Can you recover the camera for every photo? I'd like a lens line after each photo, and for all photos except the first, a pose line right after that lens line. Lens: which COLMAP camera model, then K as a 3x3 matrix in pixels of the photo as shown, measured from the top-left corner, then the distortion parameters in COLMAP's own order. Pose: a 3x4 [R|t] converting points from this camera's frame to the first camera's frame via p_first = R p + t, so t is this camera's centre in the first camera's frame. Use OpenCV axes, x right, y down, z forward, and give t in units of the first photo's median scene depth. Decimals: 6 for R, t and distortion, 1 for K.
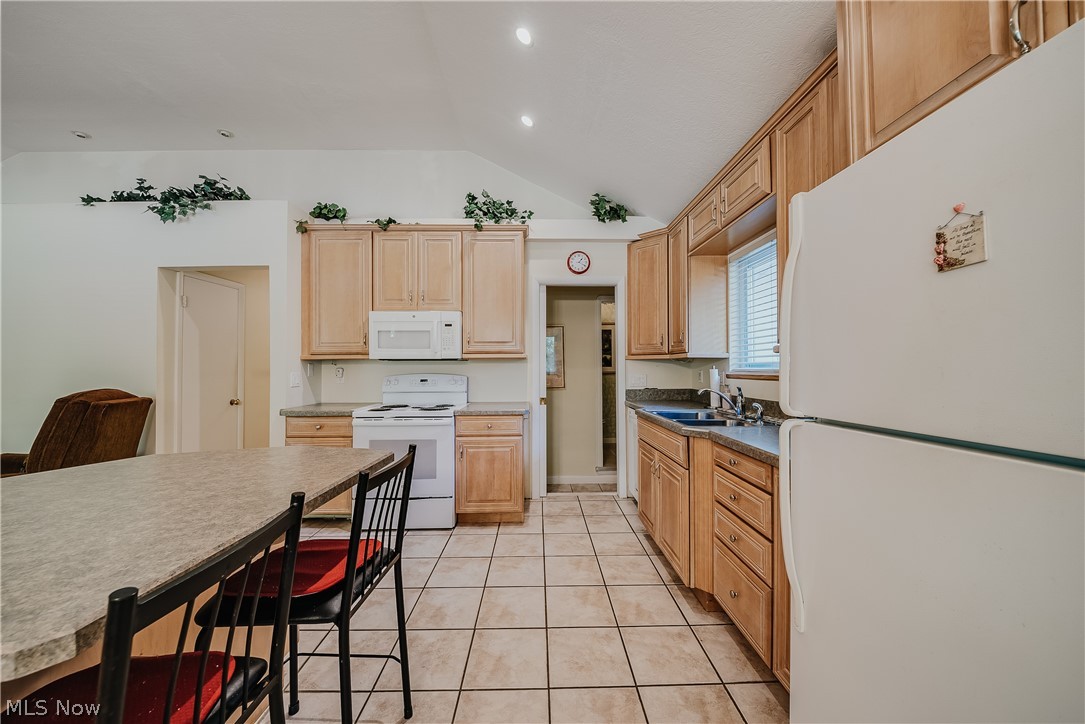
lens RADIAL K [[381.7, 0, 542.2], [0, 381.7, 362.5], [0, 0, 1]] dist [-0.002611, -0.003230]
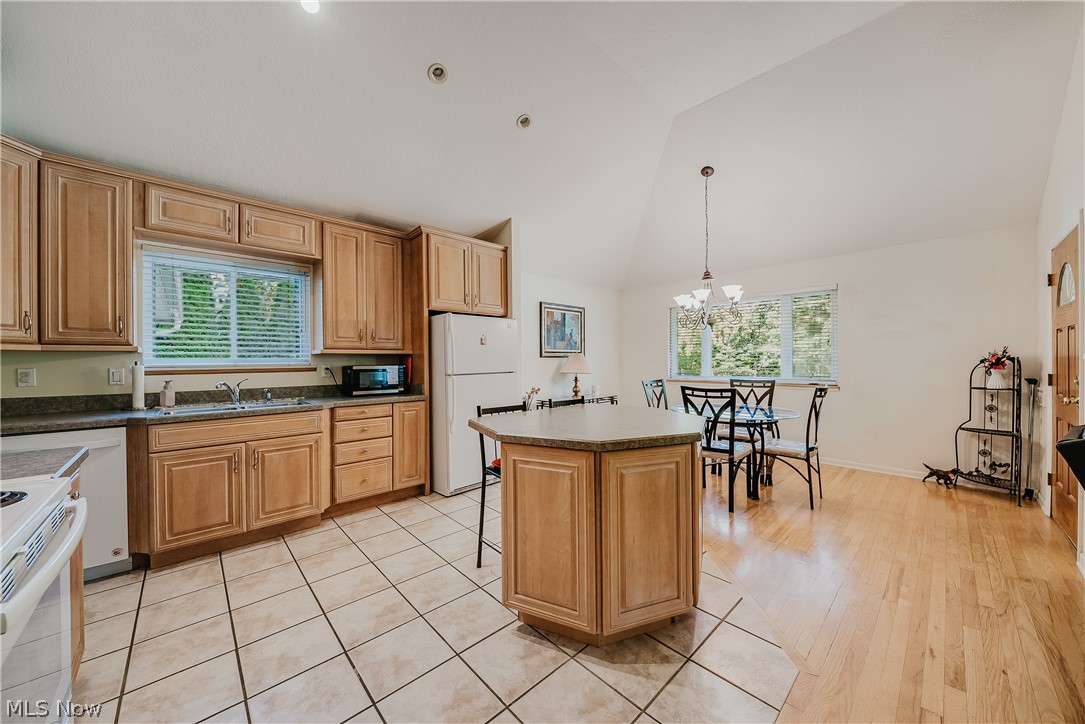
lens RADIAL K [[381.7, 0, 546.0], [0, 381.7, 360.9], [0, 0, 1]] dist [-0.002611, -0.003230]
pose [[-0.680607, 0.005820, 0.732625, -0.740231], [-0.004475, 0.999917, -0.012101, 0.012774], [-0.732635, -0.011514, -0.680524, 0.802813]]
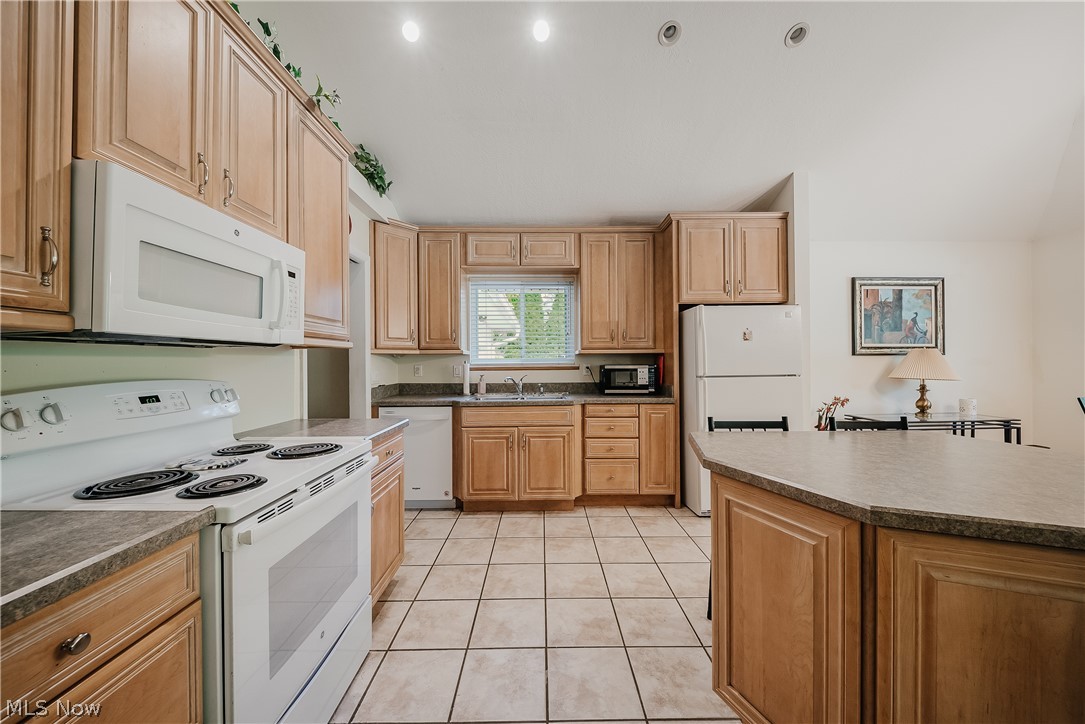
lens RADIAL K [[381.7, 0, 541.7], [0, 381.7, 359.6], [0, 0, 1]] dist [-0.002611, -0.003230]
pose [[0.006833, 0.006061, 0.999958, -0.704849], [-0.011008, 0.999921, -0.005985, 0.008935], [-0.999916, -0.010967, 0.006899, 0.660409]]
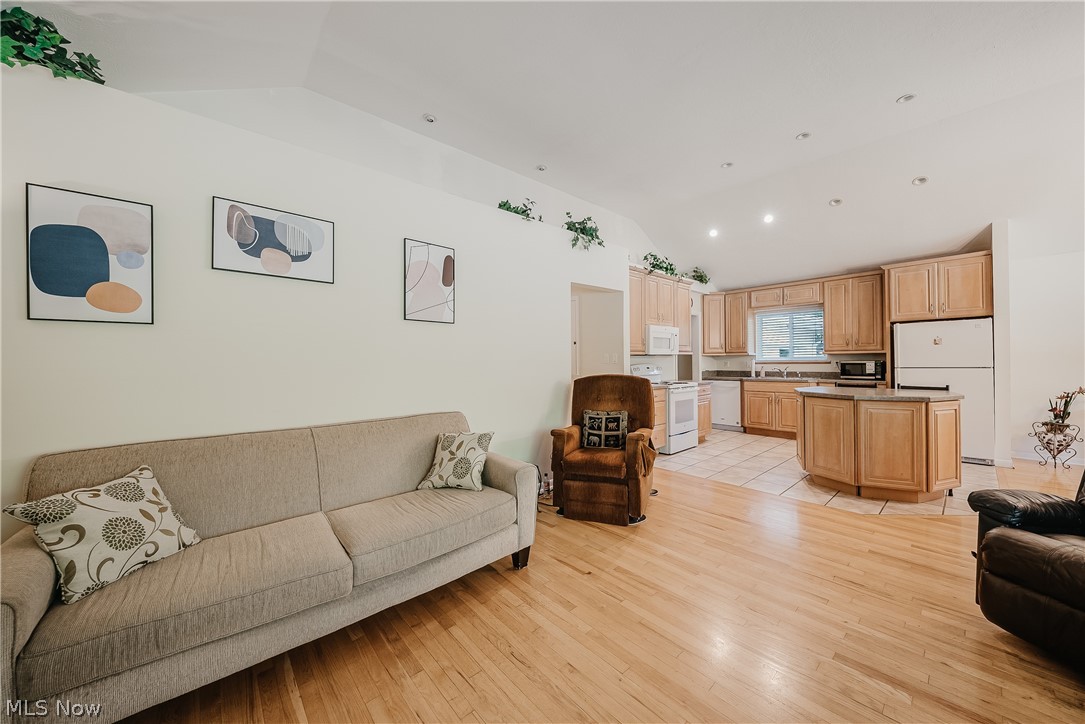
lens RADIAL K [[381.7, 0, 543.4], [0, 381.7, 361.2], [0, 0, 1]] dist [-0.002611, -0.003230]
pose [[0.754592, -0.003877, 0.656183, -1.792113], [-0.003173, 0.999949, 0.009556, 0.005772], [-0.656187, -0.009293, 0.754541, 0.079938]]
